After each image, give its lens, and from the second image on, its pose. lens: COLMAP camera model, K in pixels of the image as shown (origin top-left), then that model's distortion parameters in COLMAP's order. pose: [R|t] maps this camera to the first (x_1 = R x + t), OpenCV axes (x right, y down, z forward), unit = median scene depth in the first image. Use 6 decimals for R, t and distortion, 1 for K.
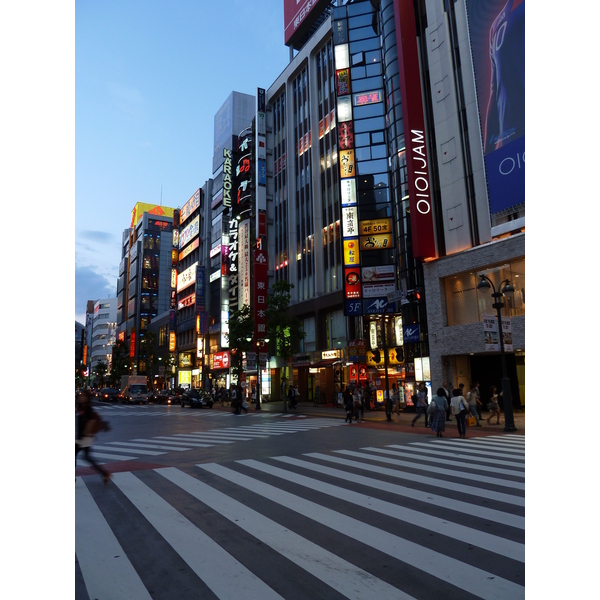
lens RADIAL K [[440.9, 0, 300.0], [0, 440.9, 300.0], [0, 0, 1]] dist [-0.036886, 0.001669]
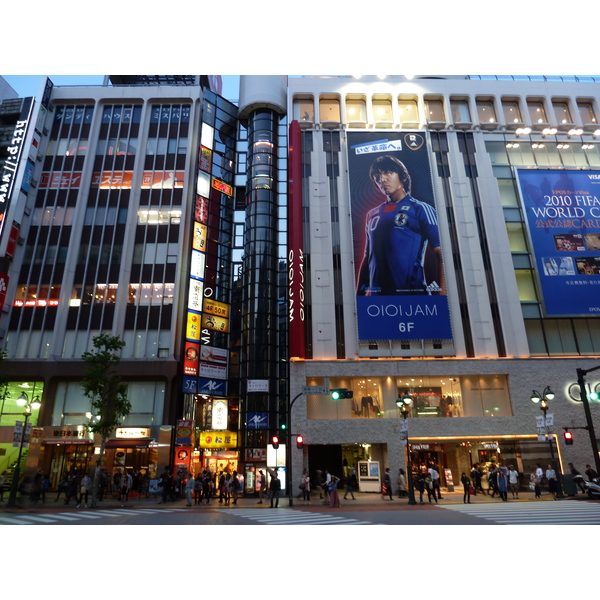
lens RADIAL K [[440.9, 0, 300.0], [0, 440.9, 300.0], [0, 0, 1]] dist [-0.036886, 0.001669]
pose [[0.509304, 0.303323, 0.805360, -0.568109], [-0.157958, 0.952876, -0.258991, 0.050354], [-0.845966, 0.004692, 0.533216, 0.294152]]
